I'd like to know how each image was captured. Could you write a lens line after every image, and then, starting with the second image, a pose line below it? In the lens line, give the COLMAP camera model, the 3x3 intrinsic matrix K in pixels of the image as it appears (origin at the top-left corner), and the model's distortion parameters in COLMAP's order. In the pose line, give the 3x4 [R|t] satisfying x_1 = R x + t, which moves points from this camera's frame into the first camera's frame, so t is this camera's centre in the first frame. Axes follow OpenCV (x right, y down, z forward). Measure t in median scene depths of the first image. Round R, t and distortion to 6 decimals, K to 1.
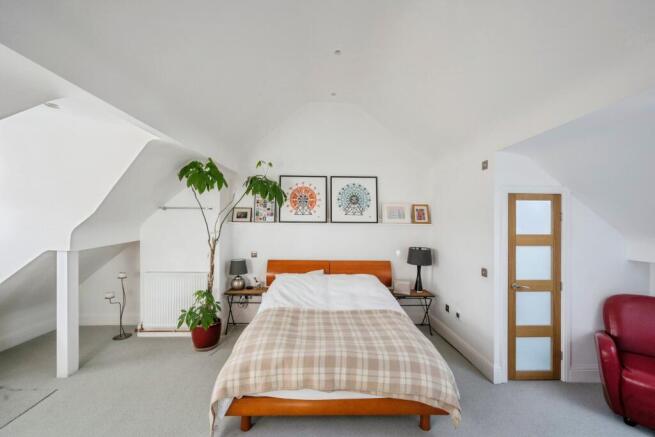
lens RADIAL K [[266.8, 0, 326.5], [0, 266.8, 224.4], [0, 0, 1]] dist [0.000172, 0.000046]
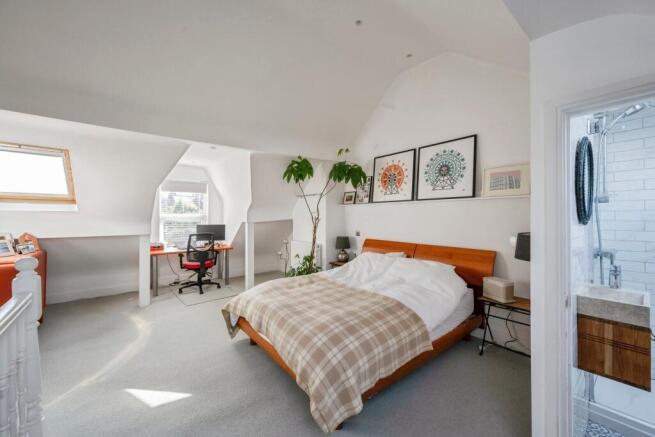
lens RADIAL K [[266.8, 0, 326.4], [0, 266.8, 216.2], [0, 0, 1]] dist [0.000172, 0.000046]
pose [[0.585169, -0.009385, -0.810857, 0.553406], [0.009068, 0.999946, -0.005029, 0.046758], [0.810861, -0.004410, 0.585223, 0.244611]]
